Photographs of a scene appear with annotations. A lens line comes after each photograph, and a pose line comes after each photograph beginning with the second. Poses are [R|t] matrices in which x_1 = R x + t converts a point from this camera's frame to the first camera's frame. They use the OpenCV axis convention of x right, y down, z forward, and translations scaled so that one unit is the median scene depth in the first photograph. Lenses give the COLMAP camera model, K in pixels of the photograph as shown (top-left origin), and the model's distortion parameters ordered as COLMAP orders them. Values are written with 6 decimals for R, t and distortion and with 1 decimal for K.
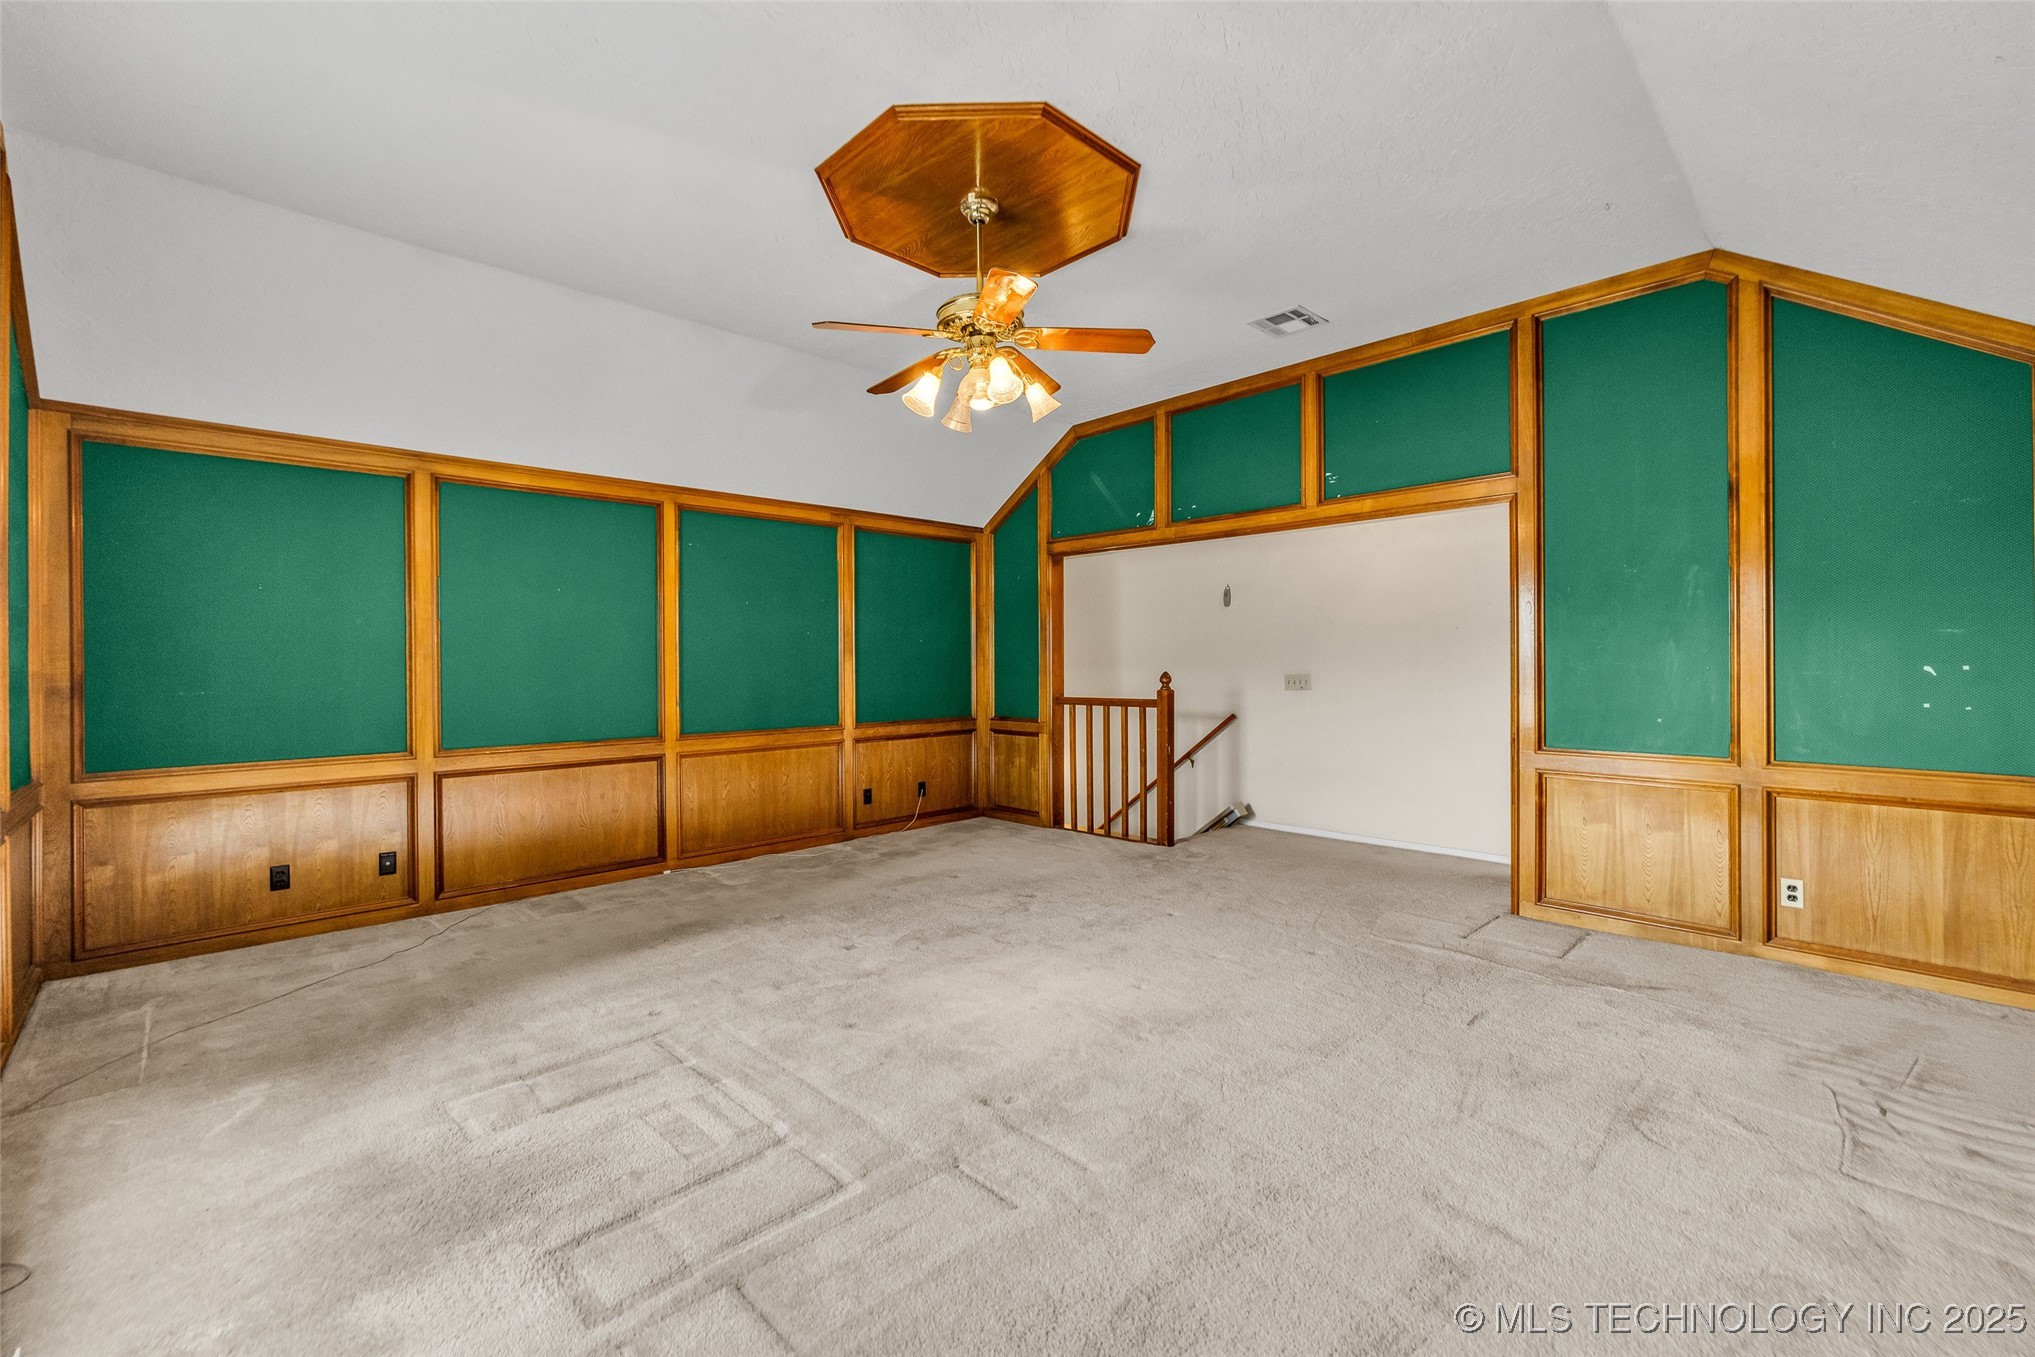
lens RADIAL K [[860.8, 0, 1021.6], [0, 860.8, 661.5], [0, 0, 1]] dist [-0.003216, 0.001152]
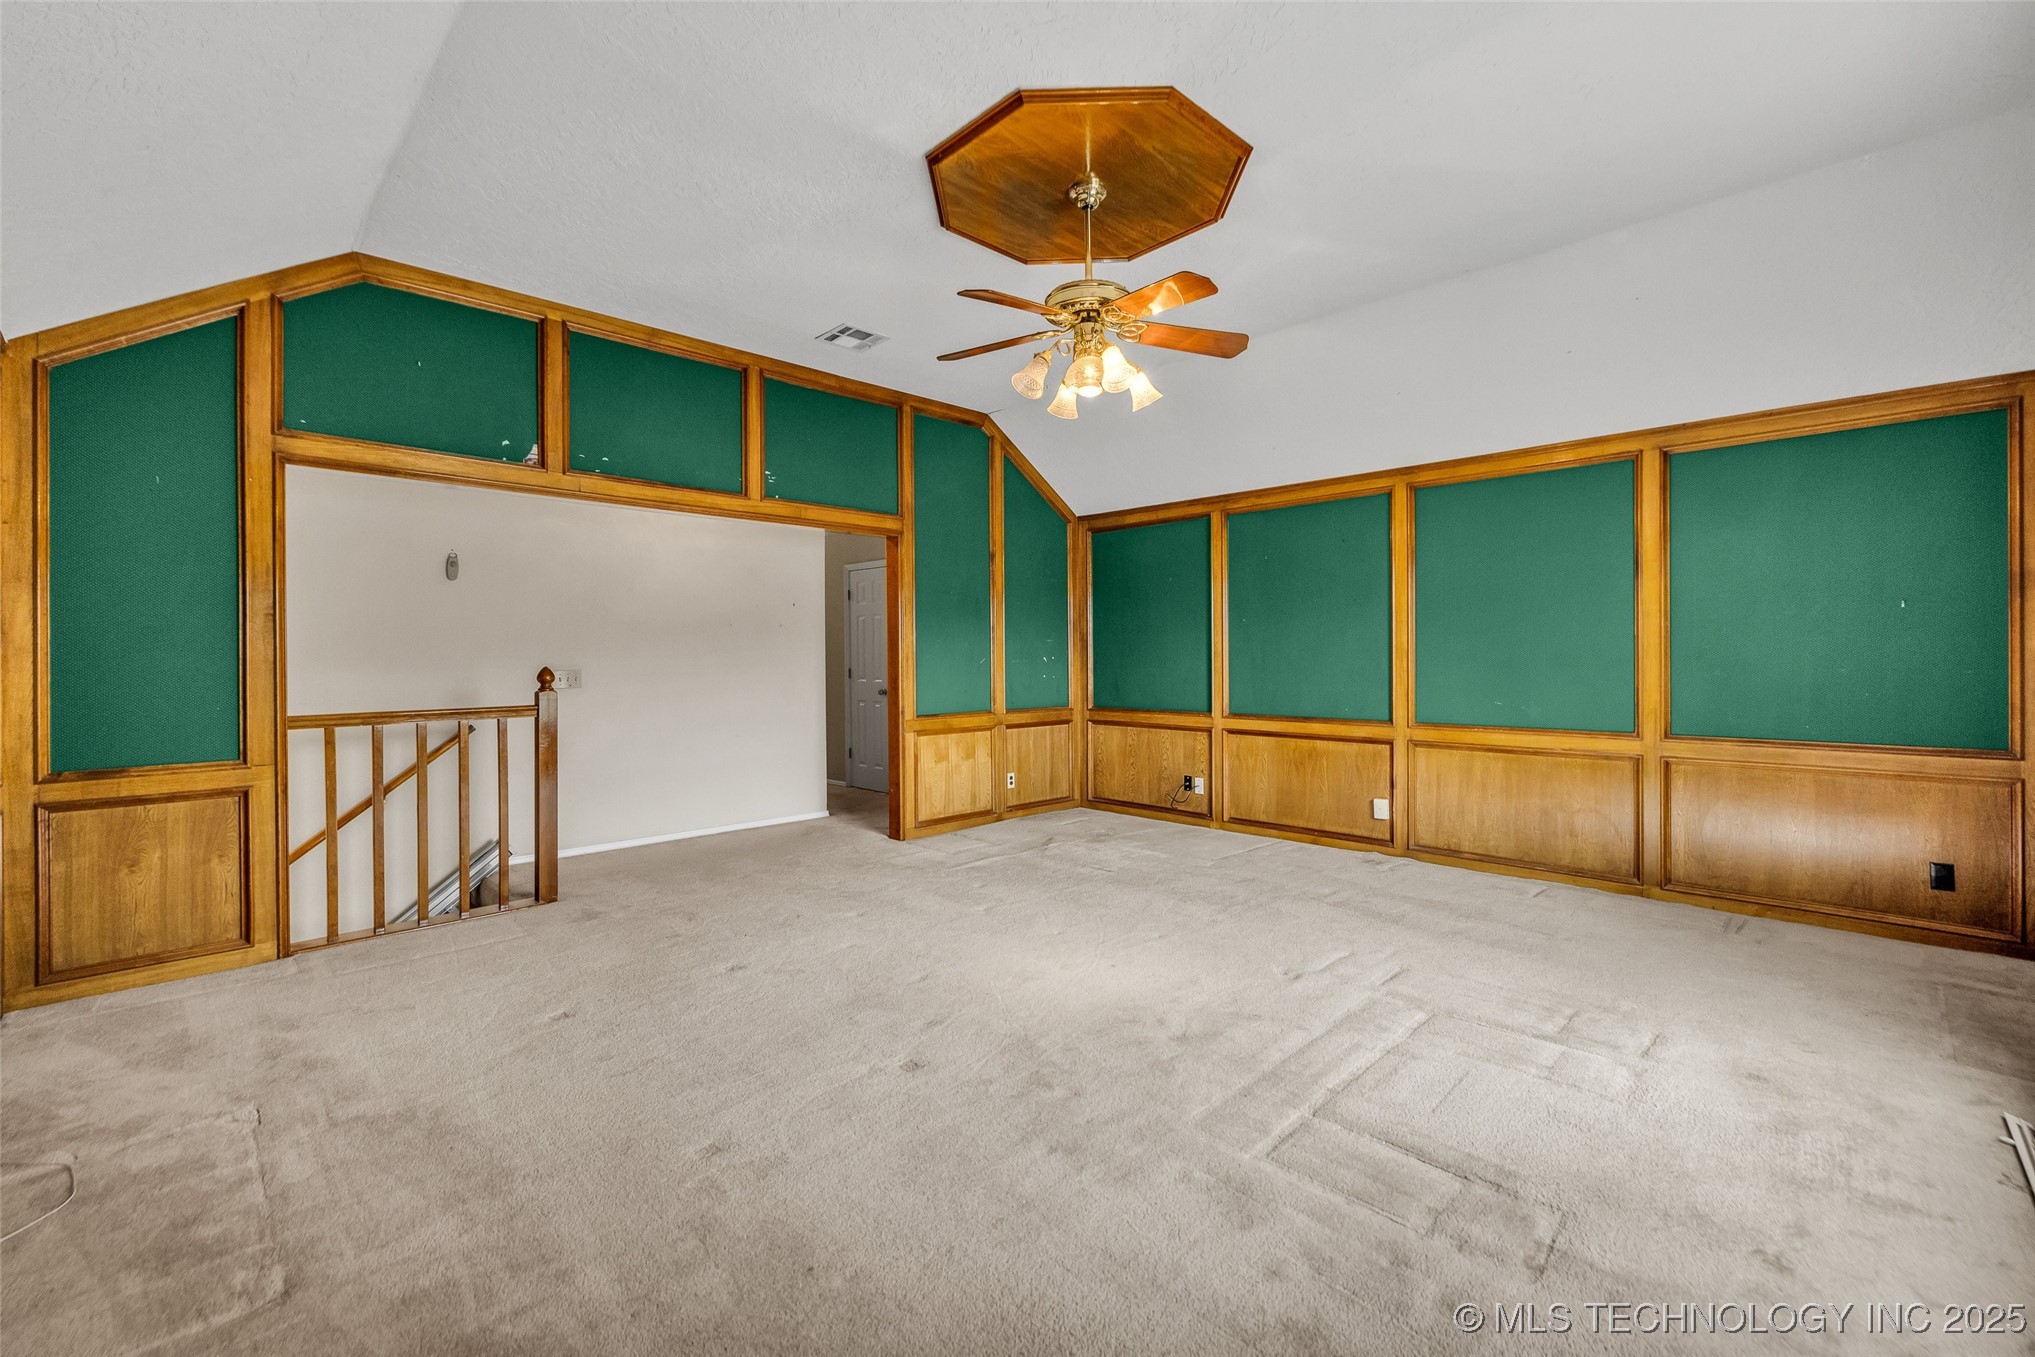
lens RADIAL K [[860.8, 0, 1021.6], [0, 860.8, 661.5], [0, 0, 1]] dist [-0.003216, 0.001152]
pose [[-0.006851, -0.002724, 0.999973, -0.724608], [0.002264, 0.999994, 0.002739, 0.007669], [-0.999974, 0.002282, -0.006845, 0.753757]]
